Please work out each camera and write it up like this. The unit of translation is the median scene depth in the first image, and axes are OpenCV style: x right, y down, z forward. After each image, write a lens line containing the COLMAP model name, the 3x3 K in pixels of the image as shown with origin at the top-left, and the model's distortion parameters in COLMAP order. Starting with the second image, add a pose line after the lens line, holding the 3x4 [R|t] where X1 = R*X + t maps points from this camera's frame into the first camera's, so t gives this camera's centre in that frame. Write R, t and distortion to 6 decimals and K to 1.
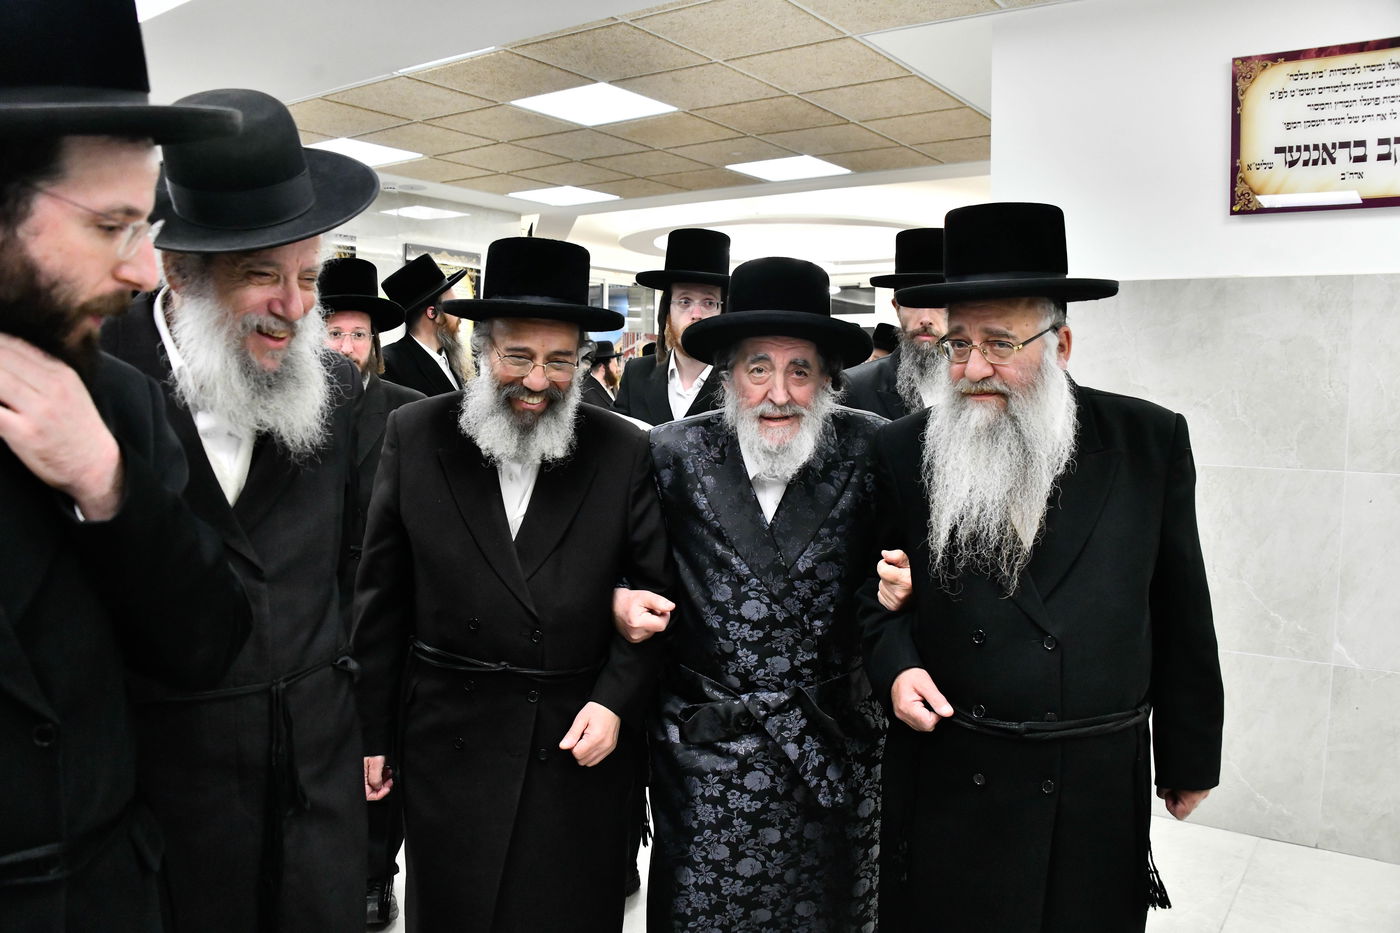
lens RADIAL K [[1099.4, 0, 700.0], [0, 1099.4, 466.5], [0, 0, 1]] dist [-0.117985, 0.000578]
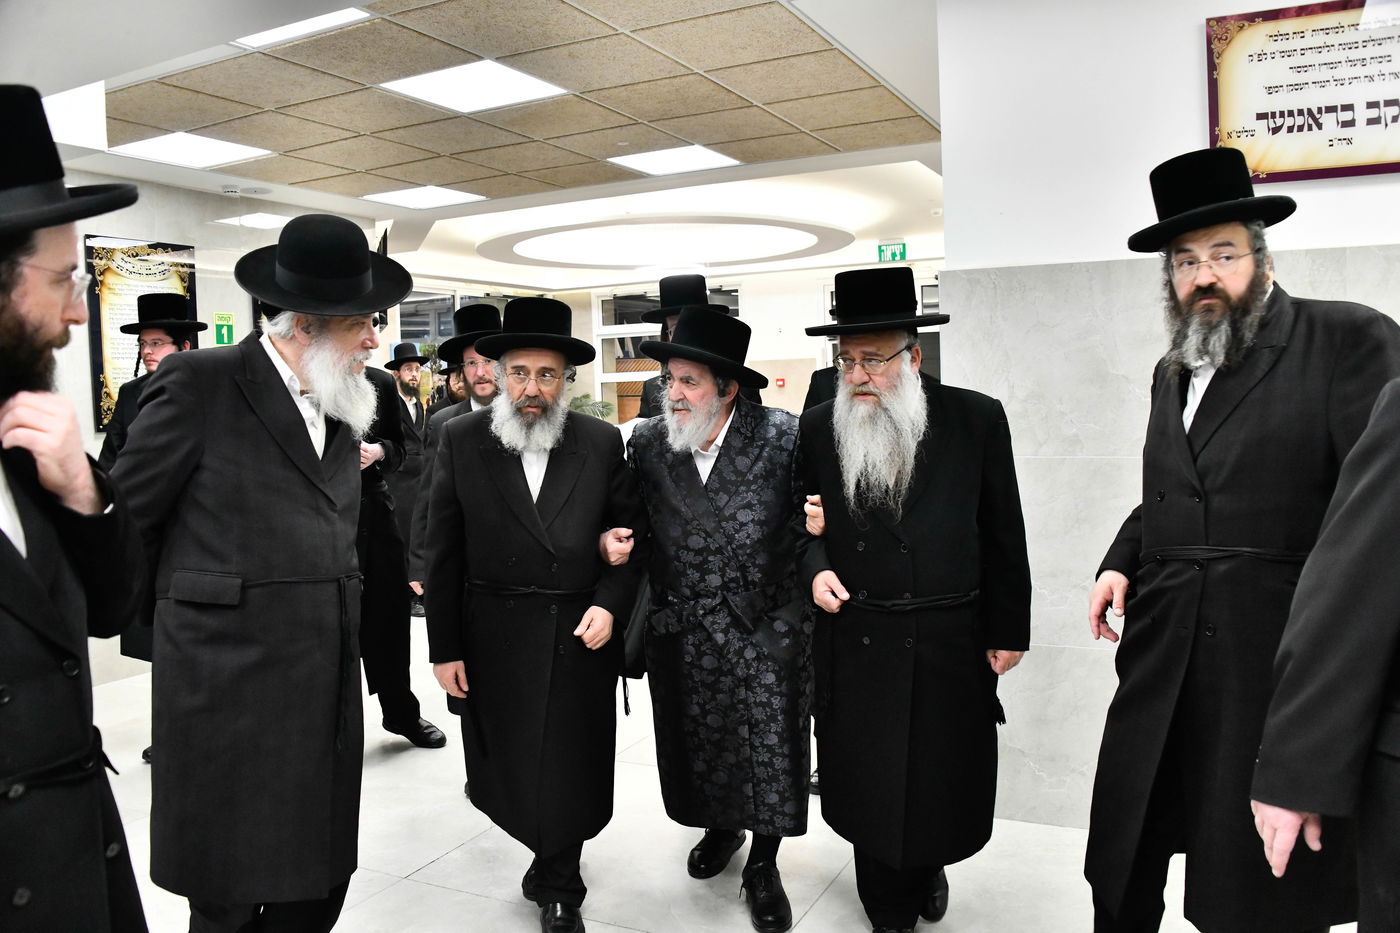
lens RADIAL K [[1099.4, 0, 700.0], [0, 1099.4, 466.5], [0, 0, 1]] dist [-0.117985, 0.000578]
pose [[0.987685, -0.052914, 0.147233, -0.069211], [0.054235, 0.998516, -0.004967, -0.010002], [-0.146752, 0.012891, 0.989089, 0.115828]]
